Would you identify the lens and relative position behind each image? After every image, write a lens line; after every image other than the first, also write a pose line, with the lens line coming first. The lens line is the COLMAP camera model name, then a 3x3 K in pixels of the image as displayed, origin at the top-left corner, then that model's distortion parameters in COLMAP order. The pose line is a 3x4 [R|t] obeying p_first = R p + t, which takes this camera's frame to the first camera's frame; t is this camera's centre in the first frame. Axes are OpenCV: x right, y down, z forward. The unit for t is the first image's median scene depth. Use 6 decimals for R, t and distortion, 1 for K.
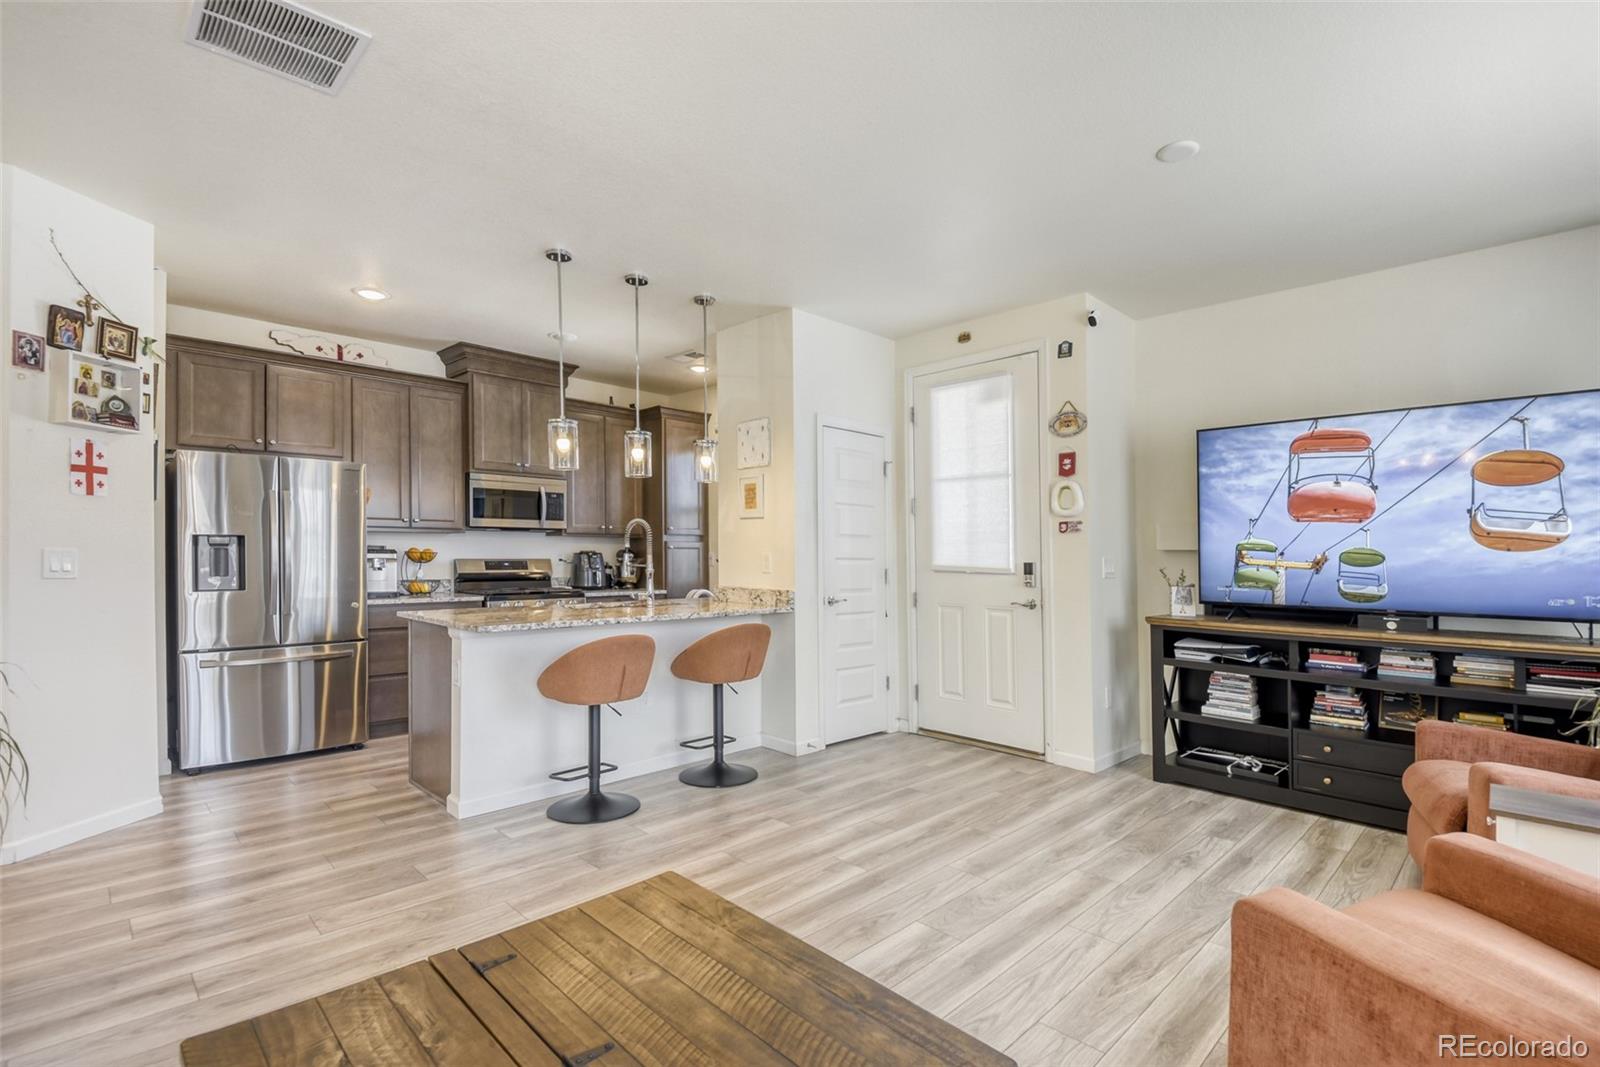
lens RADIAL K [[741.4, 0, 801.0], [0, 741.4, 542.9], [0, 0, 1]] dist [0.000412, -0.002025]
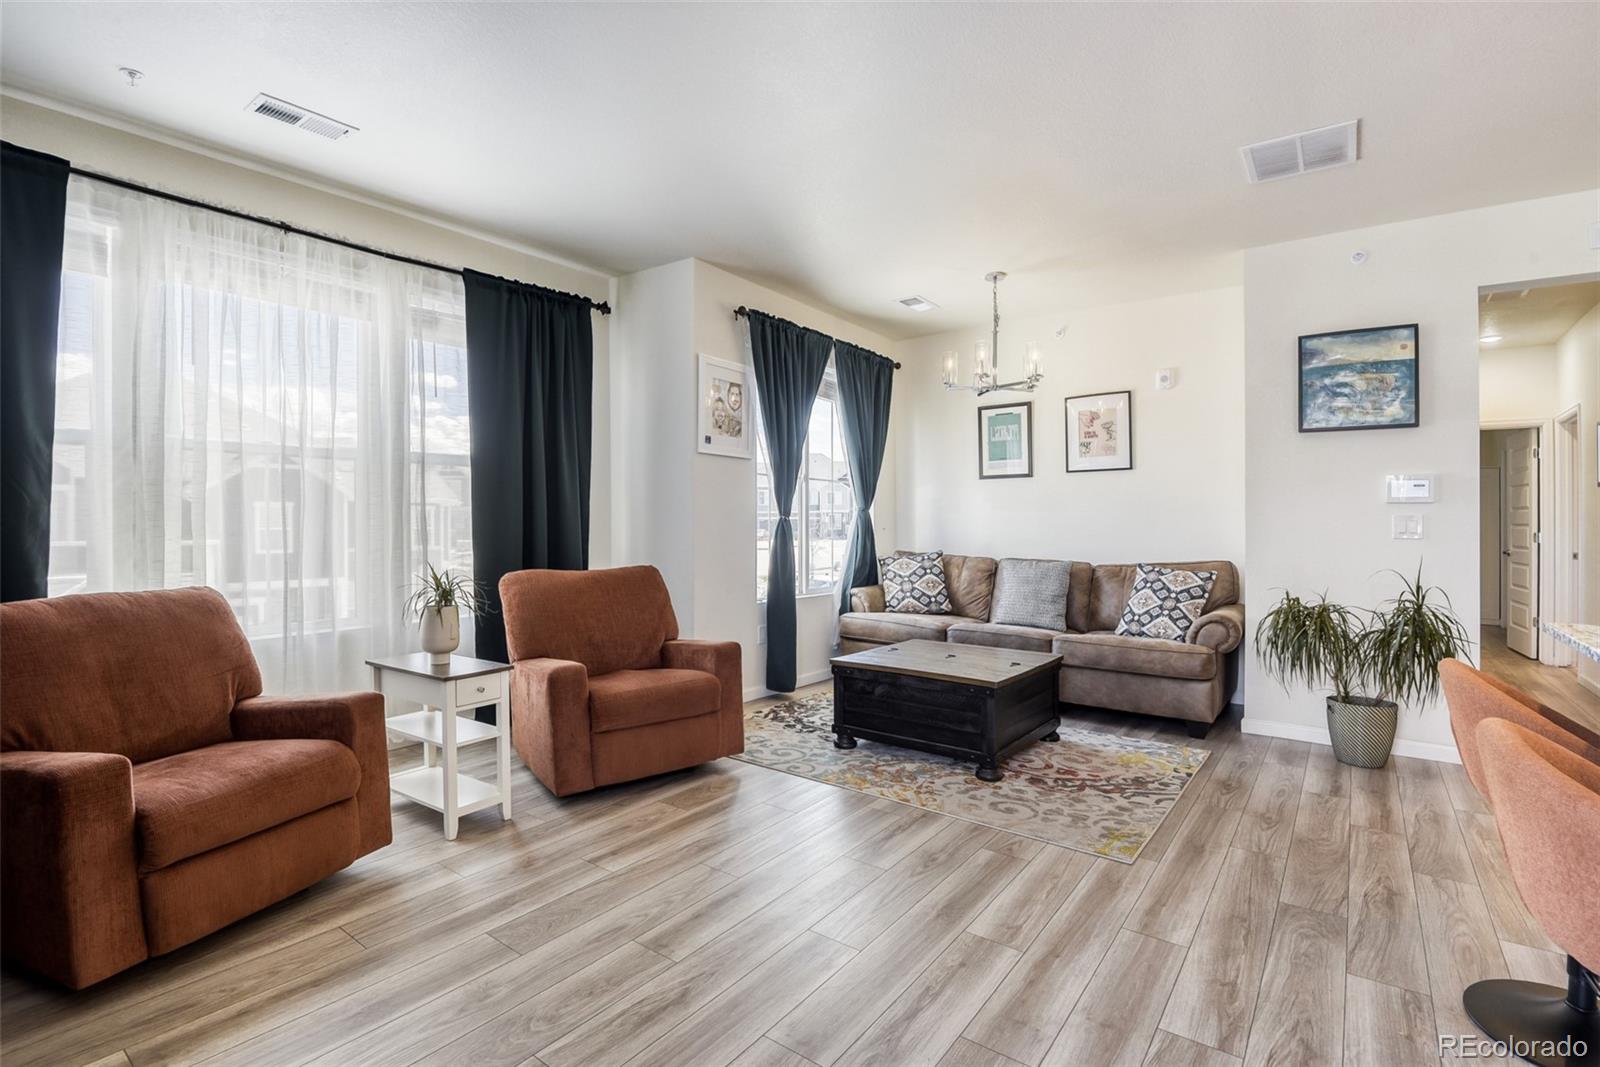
lens RADIAL K [[741.4, 0, 794.5], [0, 741.4, 533.6], [0, 0, 1]] dist [0.000412, -0.002025]
pose [[-0.990508, -0.011989, -0.136930, 0.353519], [-0.012425, 0.999920, 0.002328, 0.040558], [0.136891, 0.004008, -0.990578, 1.654100]]
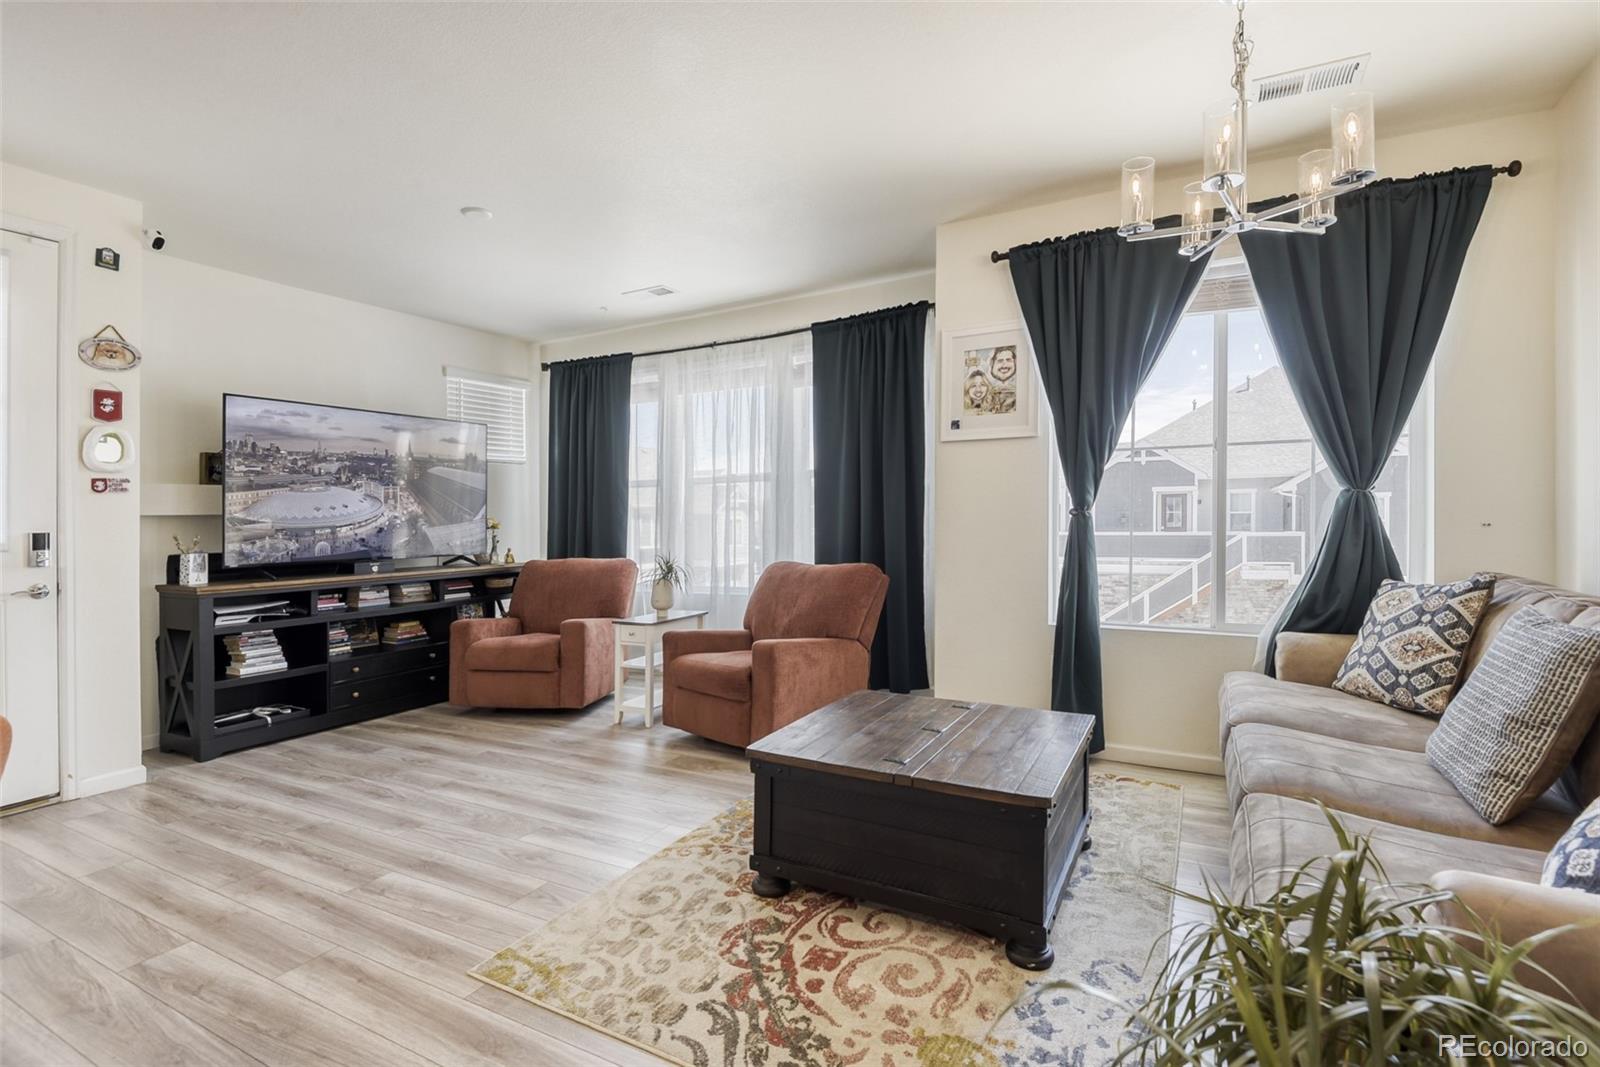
lens RADIAL K [[741.4, 0, 799.8], [0, 741.4, 513.7], [0, 0, 1]] dist [0.000412, -0.002025]
pose [[-0.299057, 0.002864, 0.954231, -0.872942], [0.000402, 0.999996, -0.002875, 0.015966], [-0.954235, -0.000476, -0.299057, 0.771735]]
